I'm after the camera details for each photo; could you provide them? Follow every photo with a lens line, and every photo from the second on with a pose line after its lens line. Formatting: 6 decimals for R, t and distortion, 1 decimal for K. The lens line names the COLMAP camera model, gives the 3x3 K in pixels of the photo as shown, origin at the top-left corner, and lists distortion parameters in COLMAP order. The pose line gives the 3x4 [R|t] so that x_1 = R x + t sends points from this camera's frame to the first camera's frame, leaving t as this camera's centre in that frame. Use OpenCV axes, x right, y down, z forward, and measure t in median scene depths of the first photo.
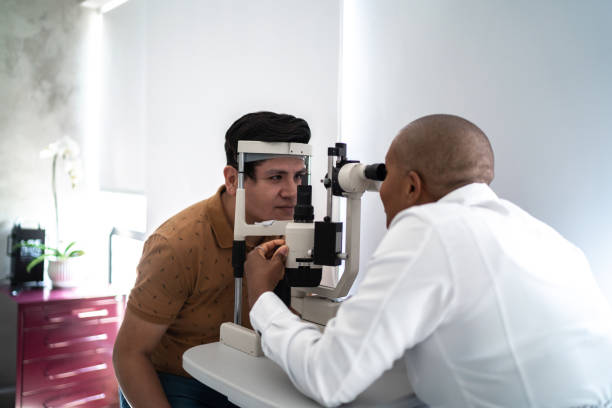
lens RADIAL K [[564.3, 0, 306.0], [0, 564.3, 204.0], [0, 0, 1]] dist [-0.089757, 0.016557]
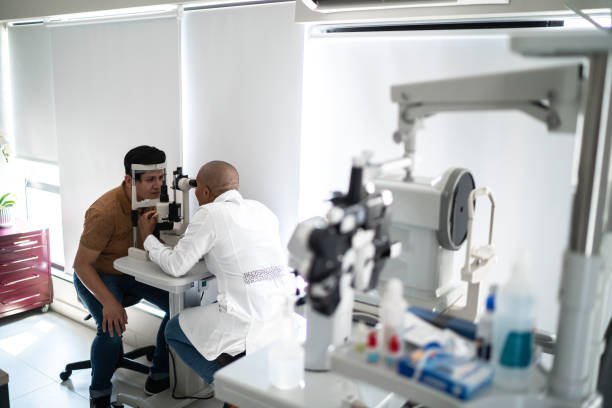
lens RADIAL K [[564.3, 0, 306.0], [0, 564.3, 204.0], [0, 0, 1]] dist [-0.089757, 0.016557]
pose [[0.972617, -0.042744, 0.228451, 0.034440], [0.004376, 0.986137, 0.165876, -0.330973], [-0.232374, -0.160334, 0.959320, -1.287075]]
